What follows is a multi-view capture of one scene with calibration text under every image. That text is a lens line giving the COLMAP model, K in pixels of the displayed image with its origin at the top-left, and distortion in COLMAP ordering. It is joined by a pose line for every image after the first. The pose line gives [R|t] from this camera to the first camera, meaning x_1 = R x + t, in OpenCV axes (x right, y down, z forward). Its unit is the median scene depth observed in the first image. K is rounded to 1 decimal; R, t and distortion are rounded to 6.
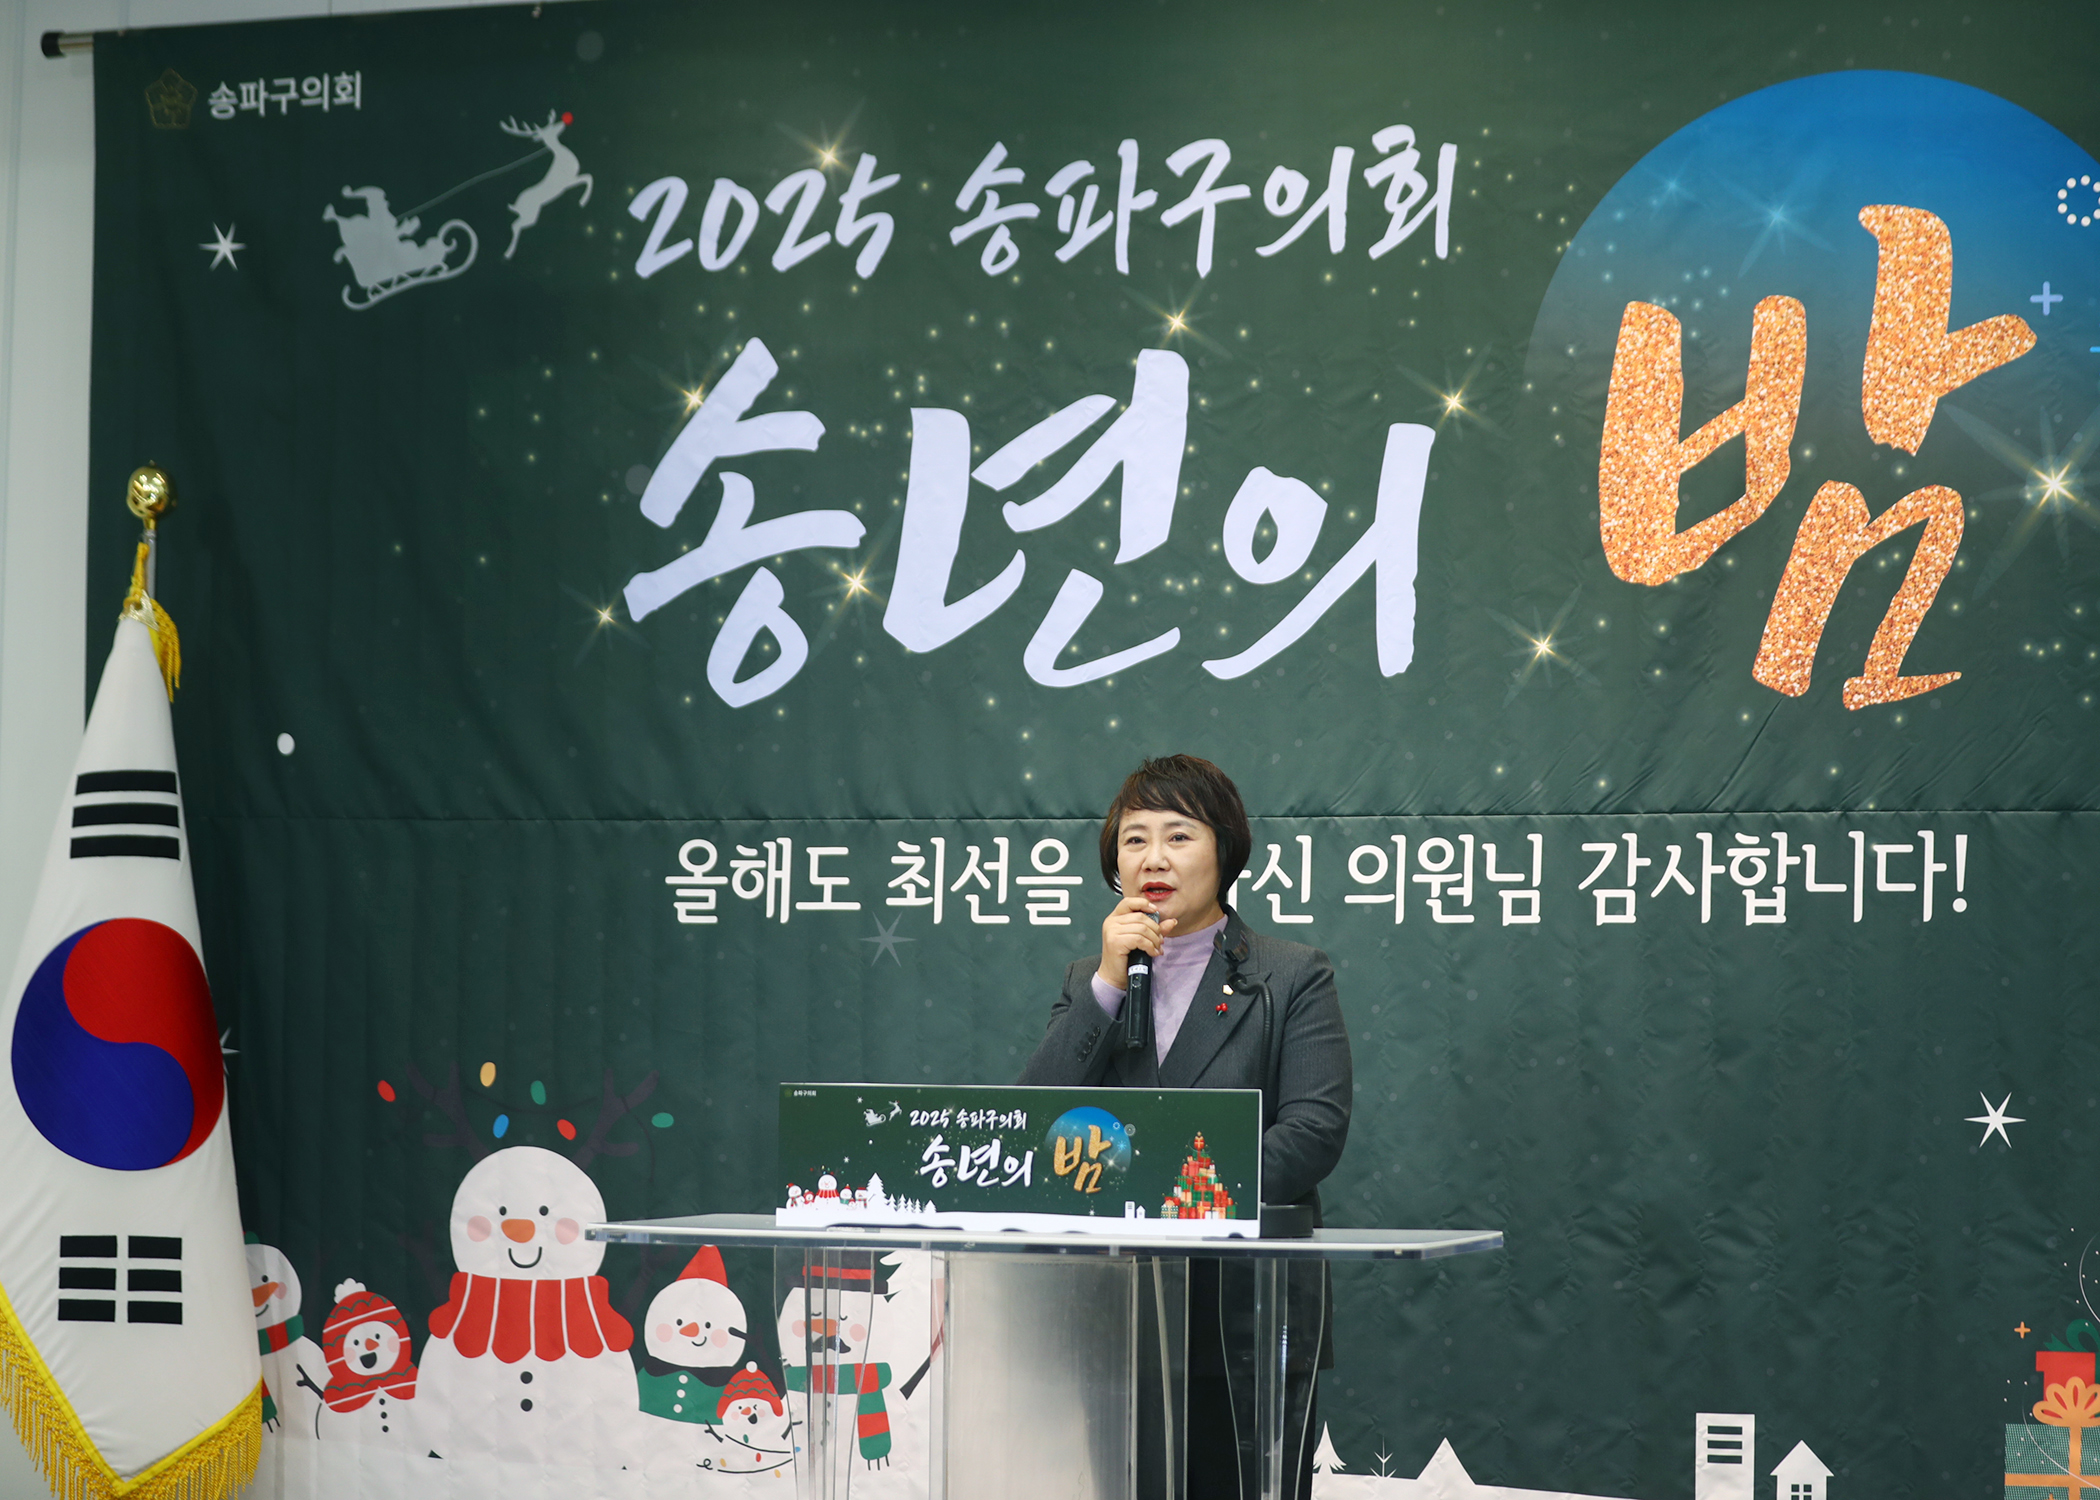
lens RADIAL K [[5309.3, 0, 1051.8], [0, 5309.3, 807.1], [0, 0, 1]] dist [-0.241456, -0.115741]
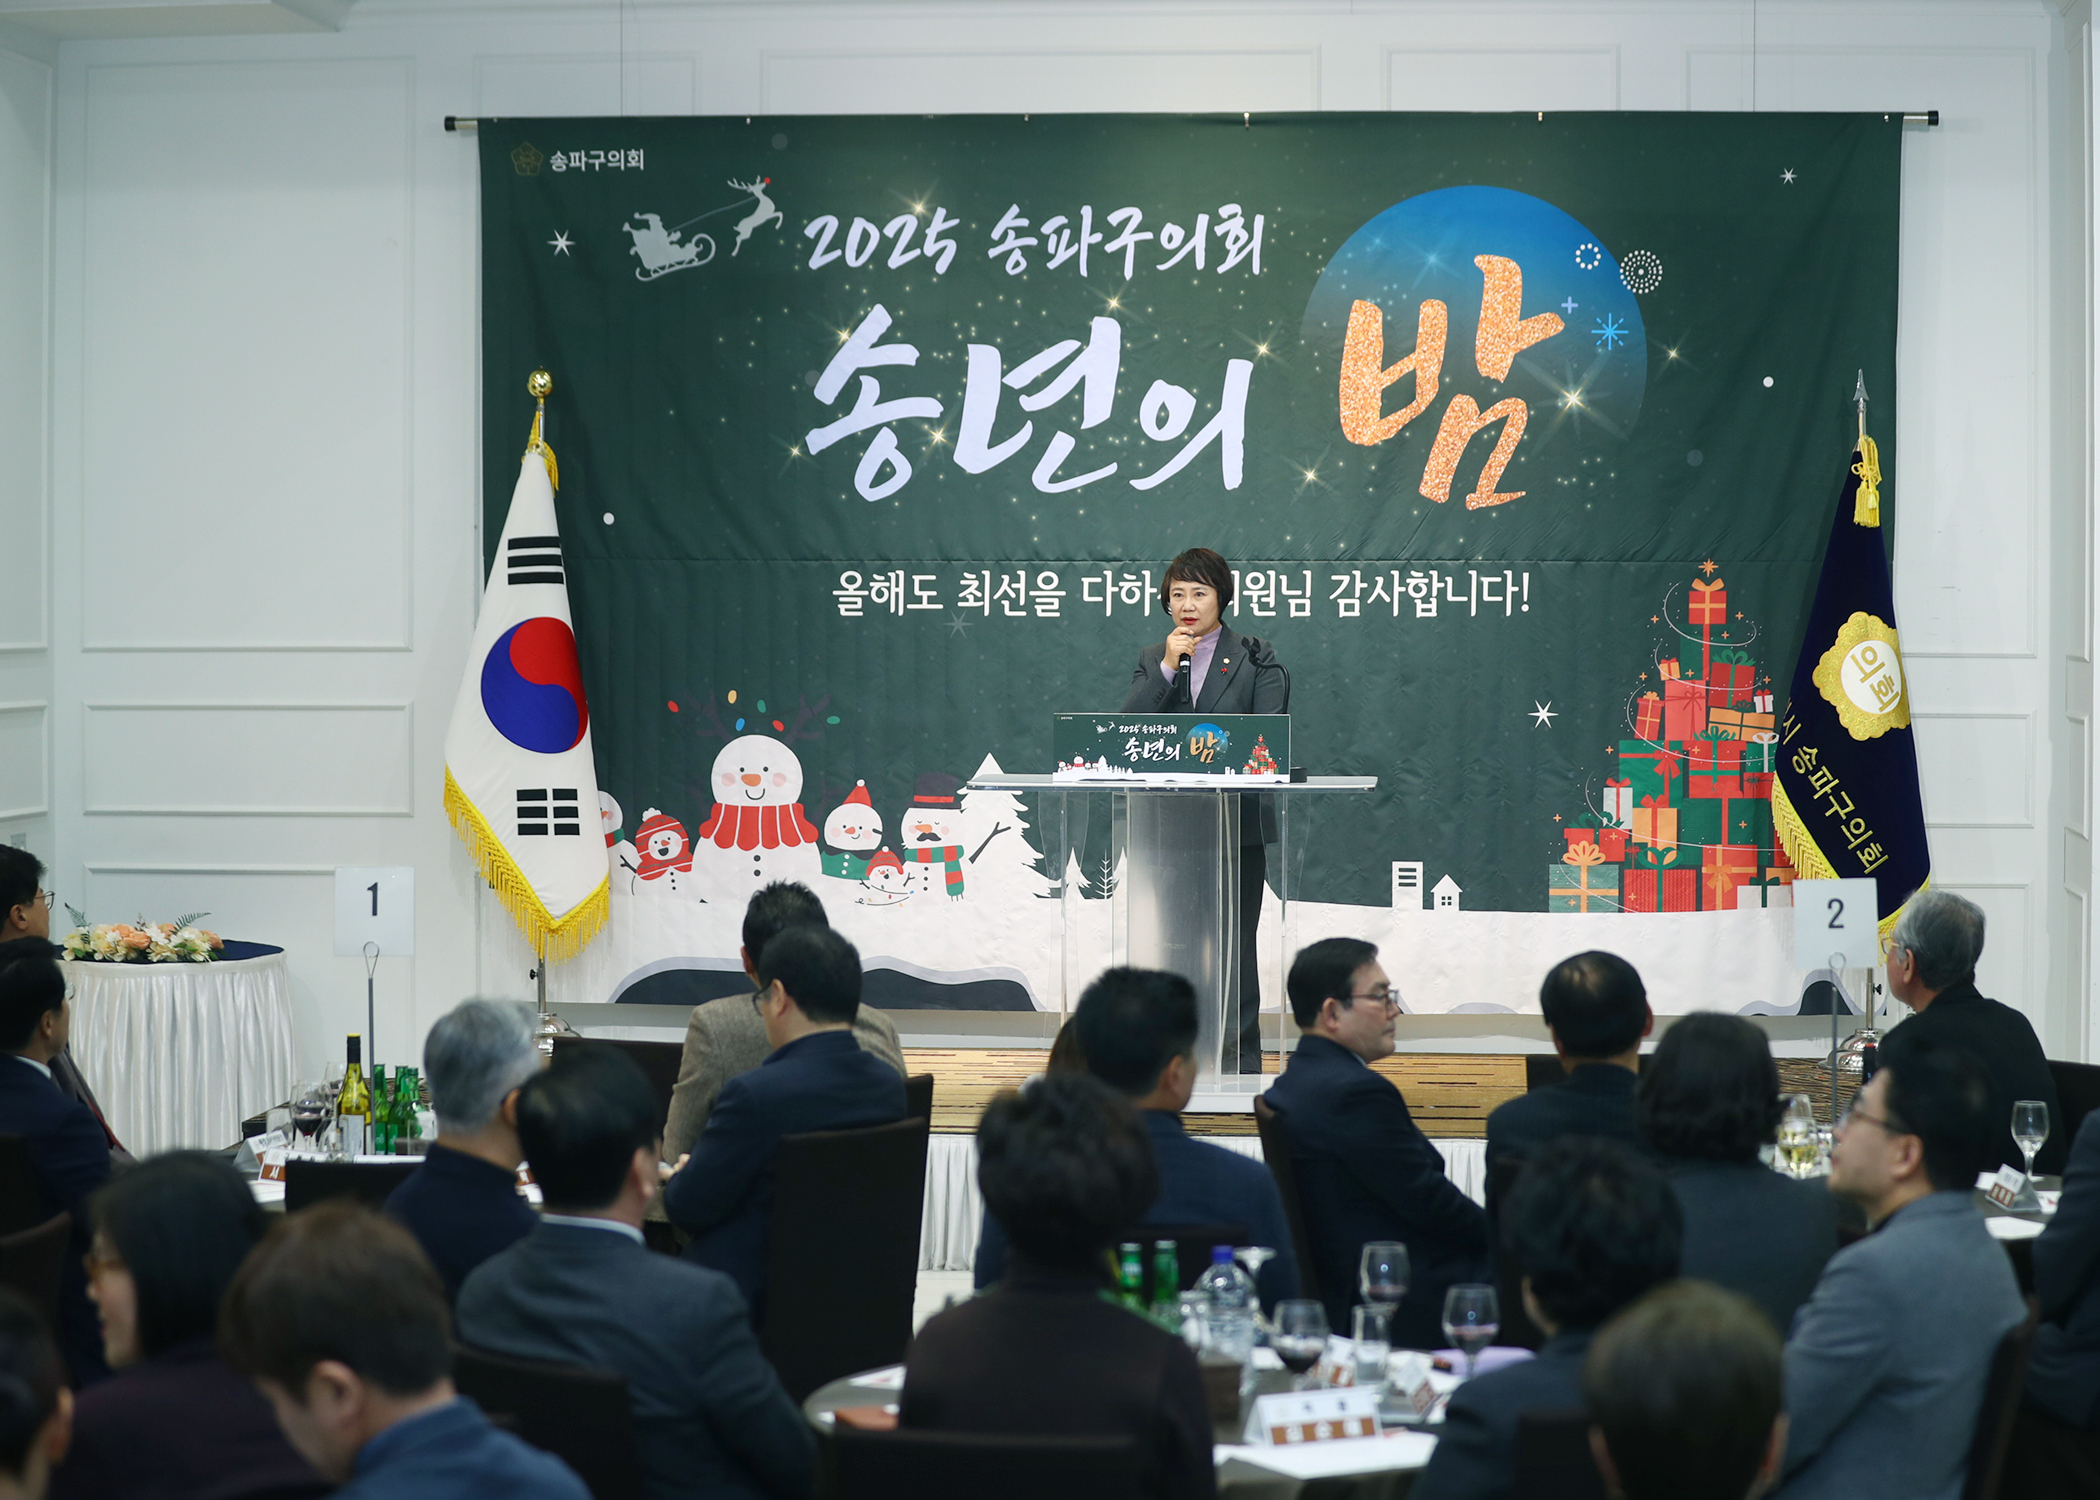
lens RADIAL K [[4912.9, 0, 1050.3], [0, 4912.9, 876.4], [0, 0, 1]] dist [-0.249970, -0.096903]
pose [[0.972903, -0.024585, 0.229903, -0.412116], [-0.001465, 0.993655, 0.112457, -0.084525], [-0.231210, -0.109747, 0.966694, -0.733982]]
